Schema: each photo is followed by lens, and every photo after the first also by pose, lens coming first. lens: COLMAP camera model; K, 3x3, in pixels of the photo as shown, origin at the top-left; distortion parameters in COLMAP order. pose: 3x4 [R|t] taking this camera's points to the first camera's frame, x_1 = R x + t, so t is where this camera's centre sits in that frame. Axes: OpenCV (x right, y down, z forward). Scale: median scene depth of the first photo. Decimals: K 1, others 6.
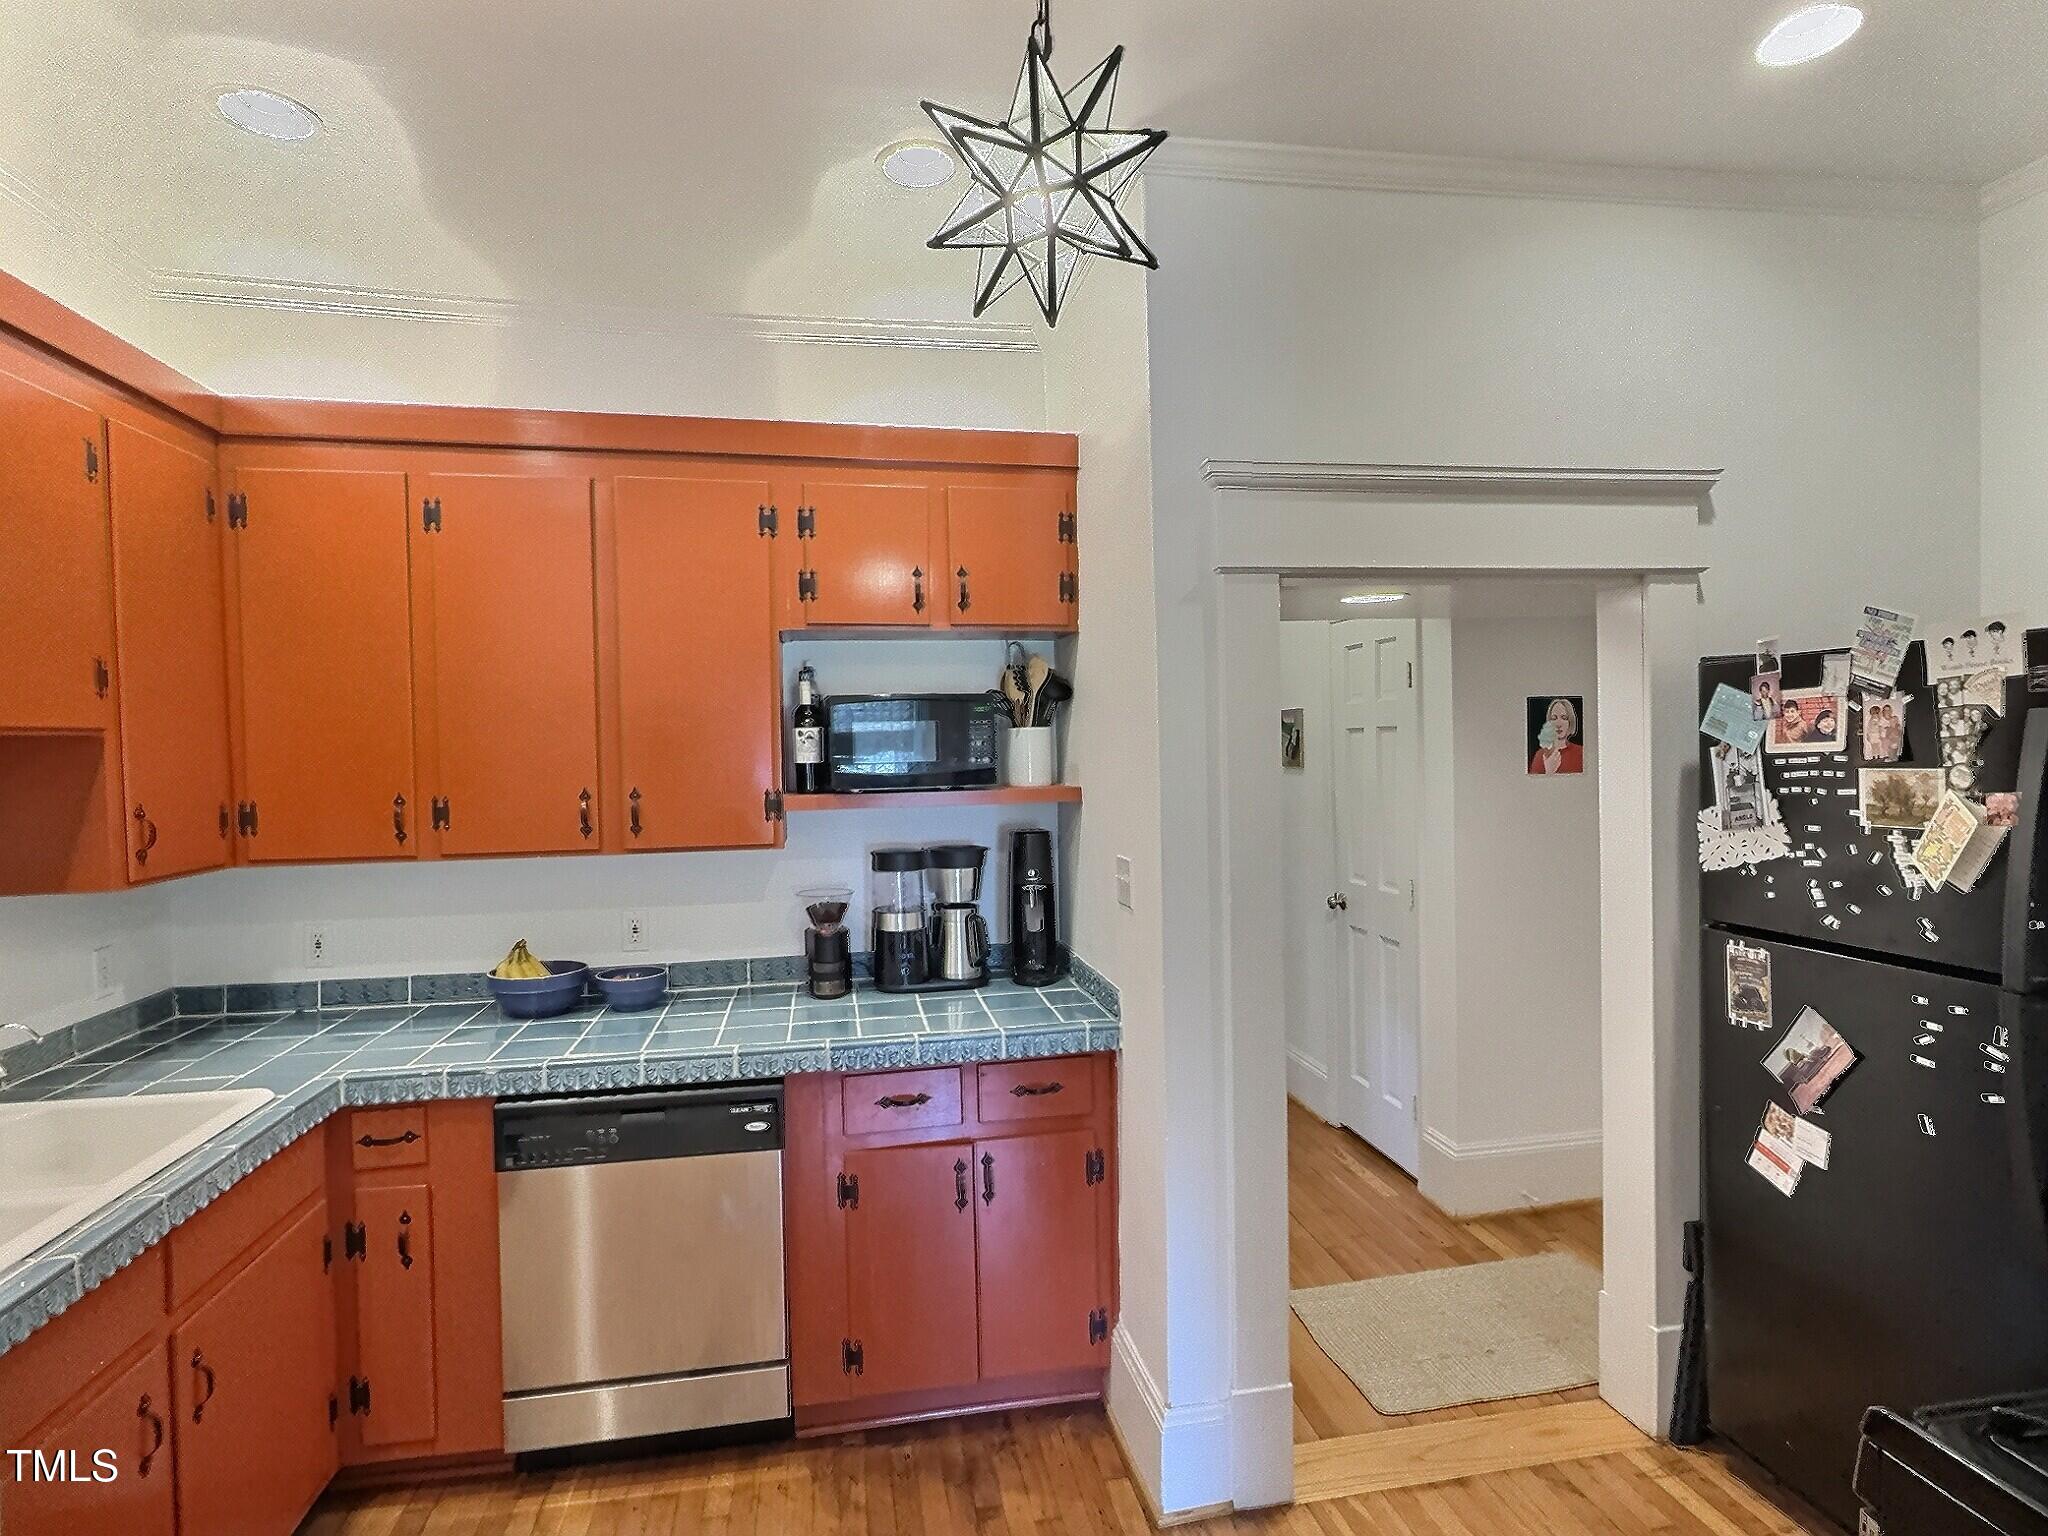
lens RADIAL K [[1077.5, 0, 1020.2], [0, 1077.5, 766.4], [0, 0, 1]] dist [-0.000569, 0.001683]
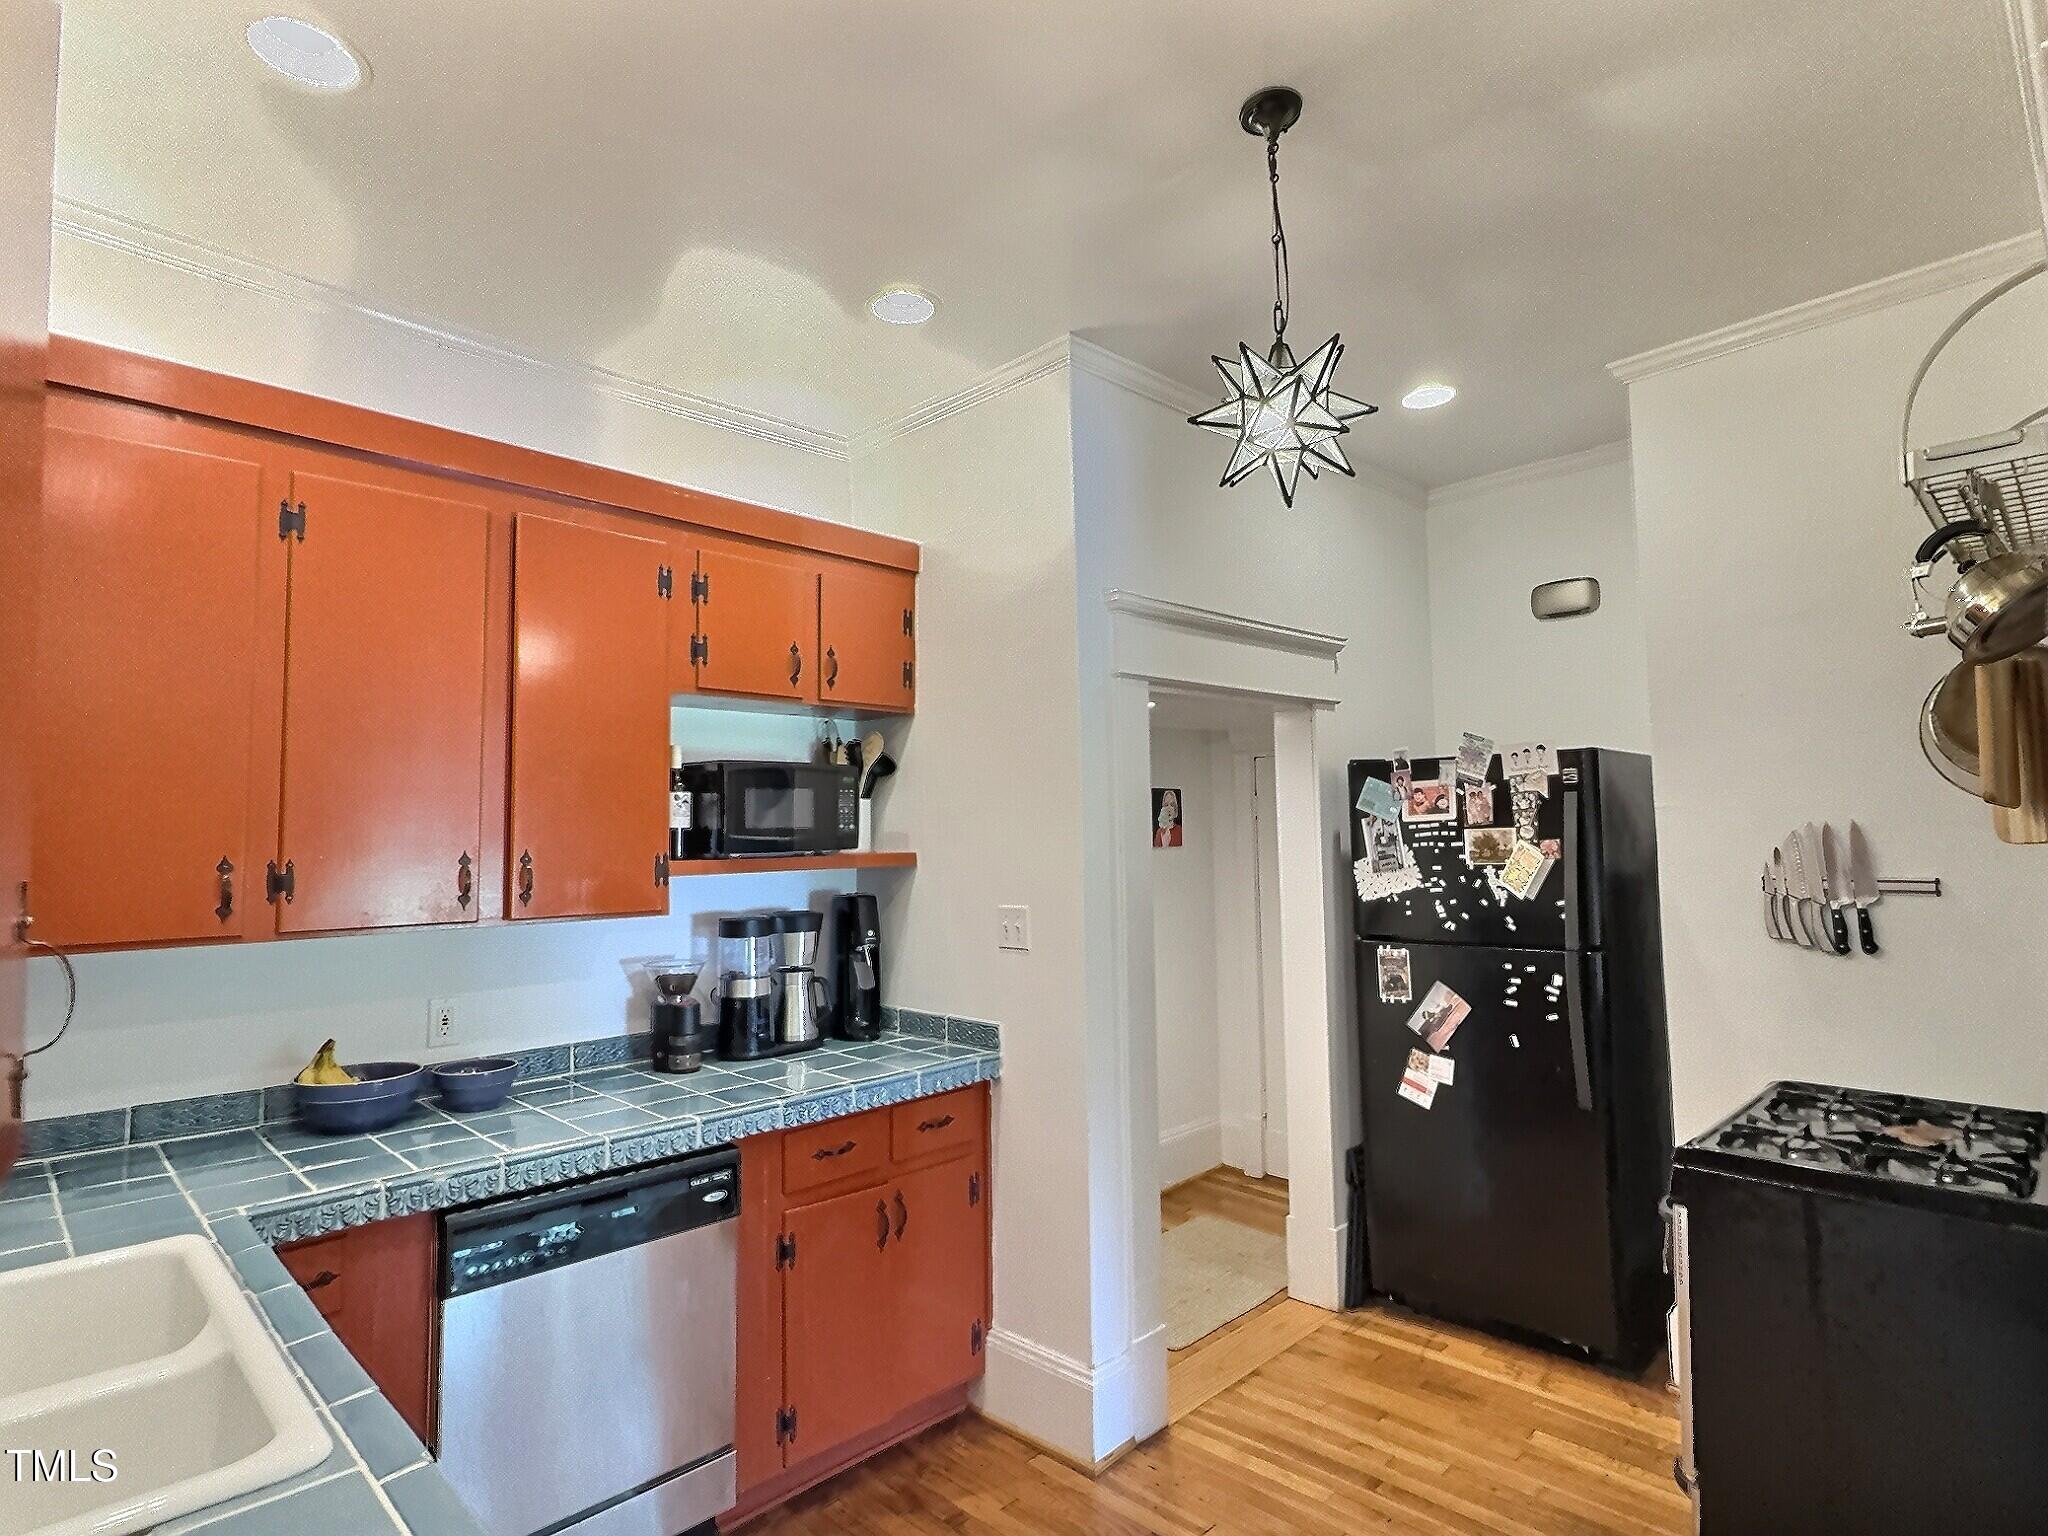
lens RADIAL K [[1077.5, 0, 1034.5], [0, 1077.5, 766.7], [0, 0, 1]] dist [-0.000569, 0.001683]
pose [[0.824630, 0.042484, 0.564075, -0.564995], [0.010986, 0.995785, -0.091060, 0.039736], [-0.565566, 0.081288, 0.820687, 0.009491]]
